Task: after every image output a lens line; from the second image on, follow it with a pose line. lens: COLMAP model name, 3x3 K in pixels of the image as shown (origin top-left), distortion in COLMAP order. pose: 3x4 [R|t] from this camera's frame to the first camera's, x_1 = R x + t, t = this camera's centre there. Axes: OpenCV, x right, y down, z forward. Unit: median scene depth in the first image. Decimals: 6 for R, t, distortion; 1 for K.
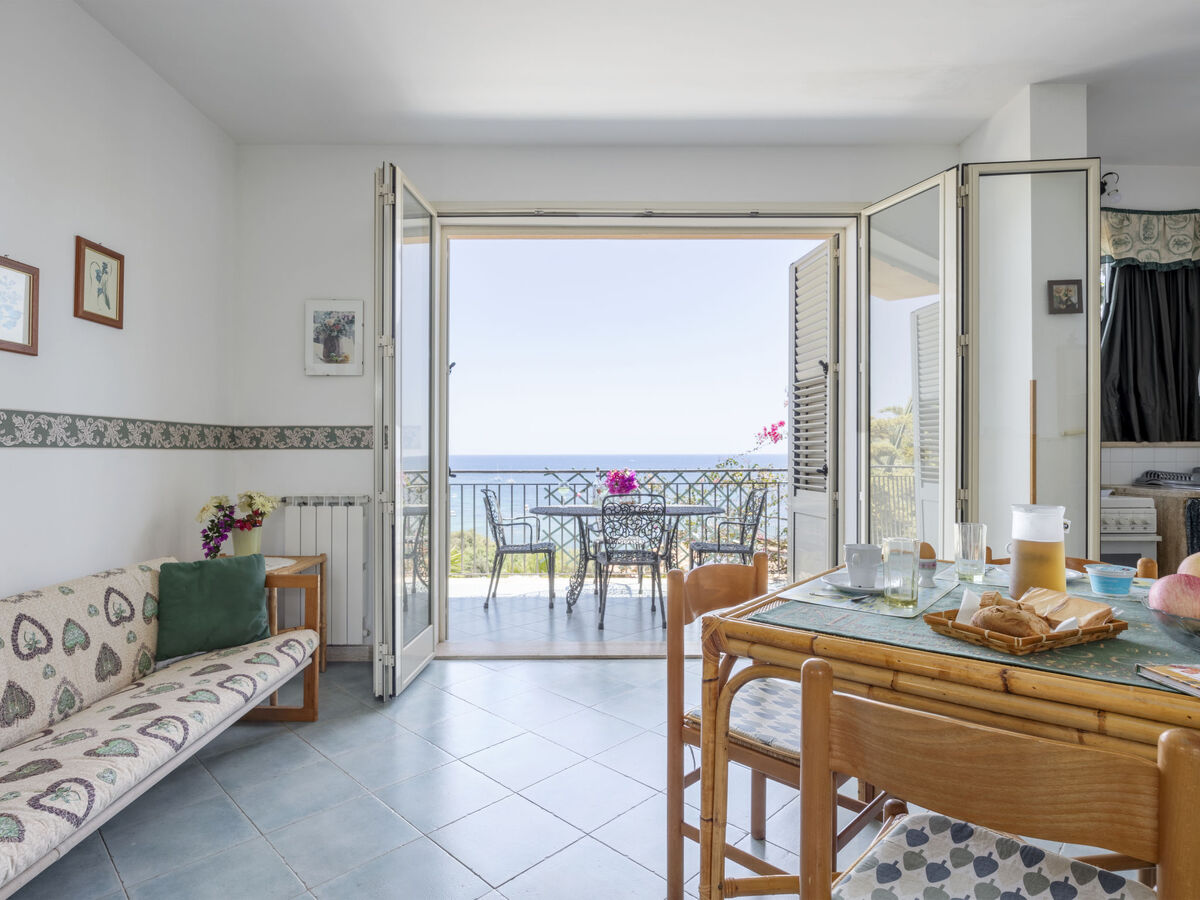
lens RADIAL K [[654.3, 0, 594.5], [0, 654.3, 447.0], [0, 0, 1]] dist [-0.015650, -0.000280]
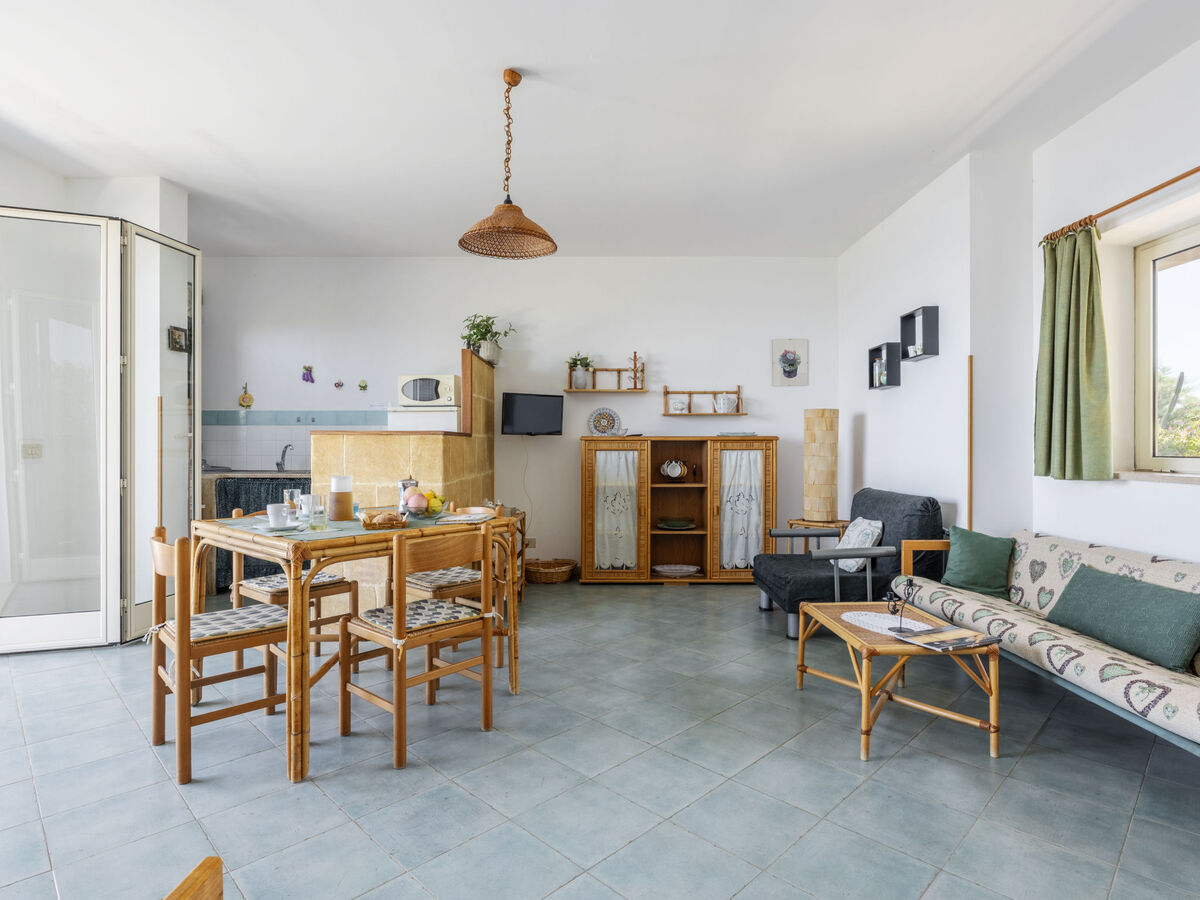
lens RADIAL K [[630.9, 0, 597.3], [0, 630.9, 452.0], [0, 0, 1]] dist [-0.010997, 0.000368]
pose [[0.008285, -0.006629, 0.999944, -0.583881], [-0.008172, 0.999944, 0.006696, -0.002384], [-0.999932, -0.008227, 0.008230, 0.064571]]
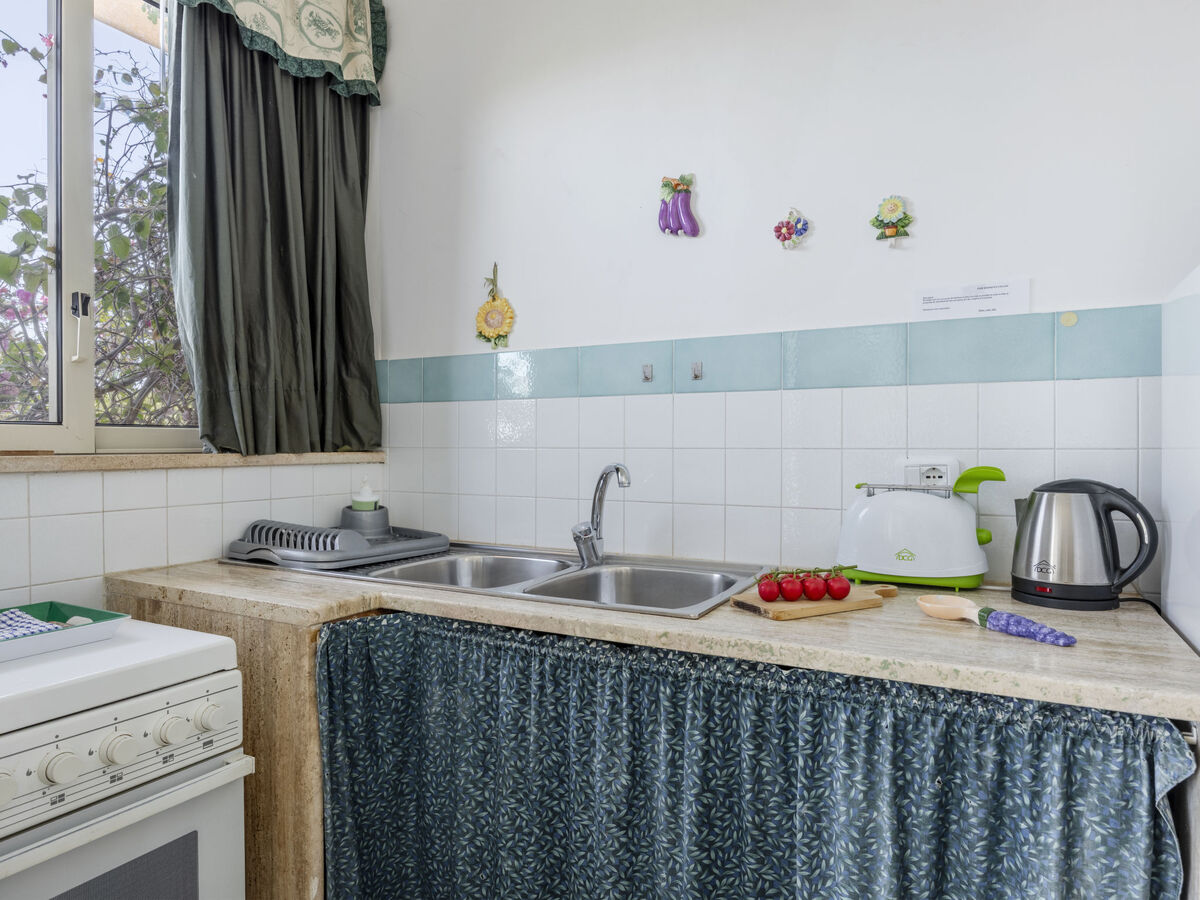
lens RADIAL K [[705.9, 0, 611.6], [0, 705.9, 460.4], [0, 0, 1]] dist [-0.023173, -0.001646]
pose [[0.460545, -0.022481, 0.887352, 0.643878], [-0.005494, 0.999588, 0.028177, -0.020972], [-0.887619, -0.017852, 0.460232, 0.673853]]
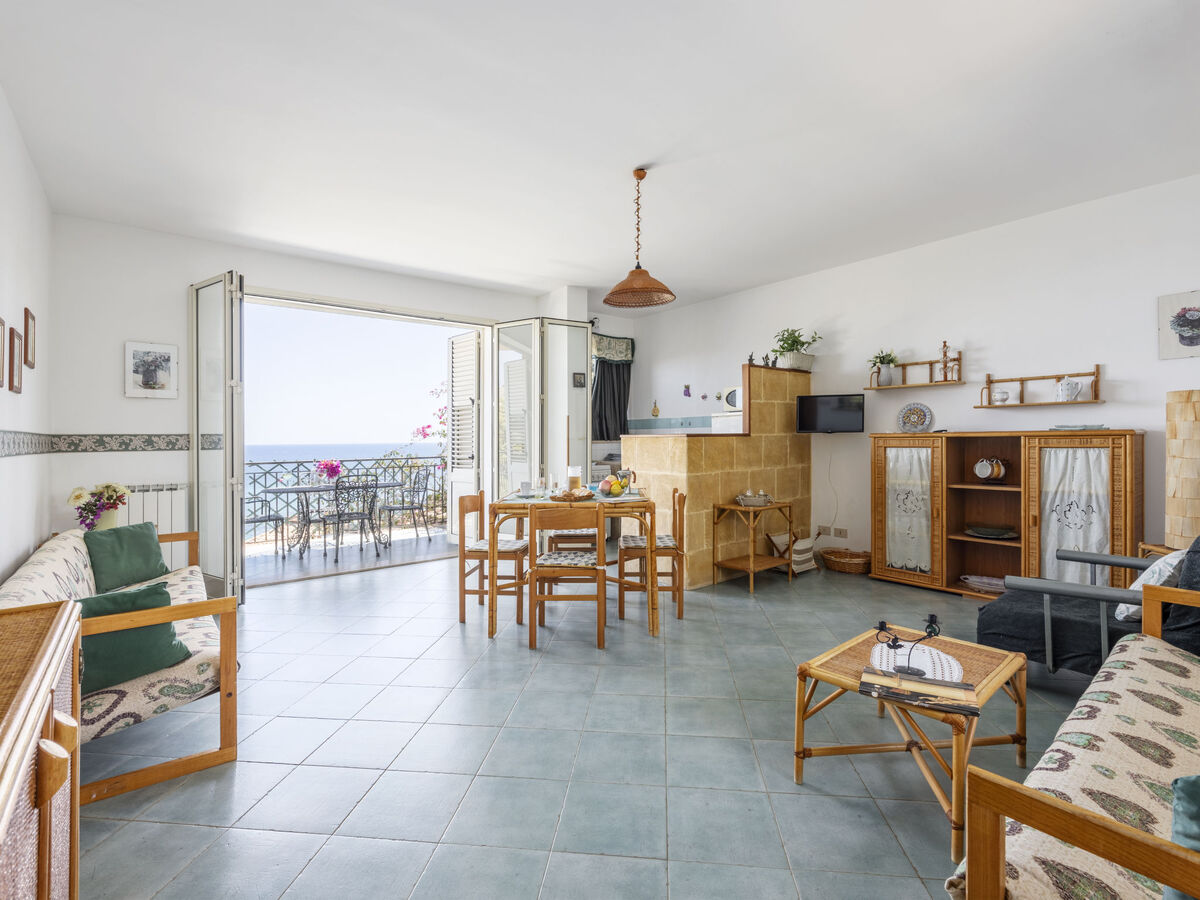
lens RADIAL K [[548.2, 0, 608.7], [0, 548.2, 440.1], [0, 0, 1]] dist [0.004216, -0.000607]
pose [[0.773725, -0.006515, 0.633488, -0.408791], [0.003314, 0.999975, 0.006236, -0.025303], [-0.633512, -0.002726, 0.773728, -0.547701]]
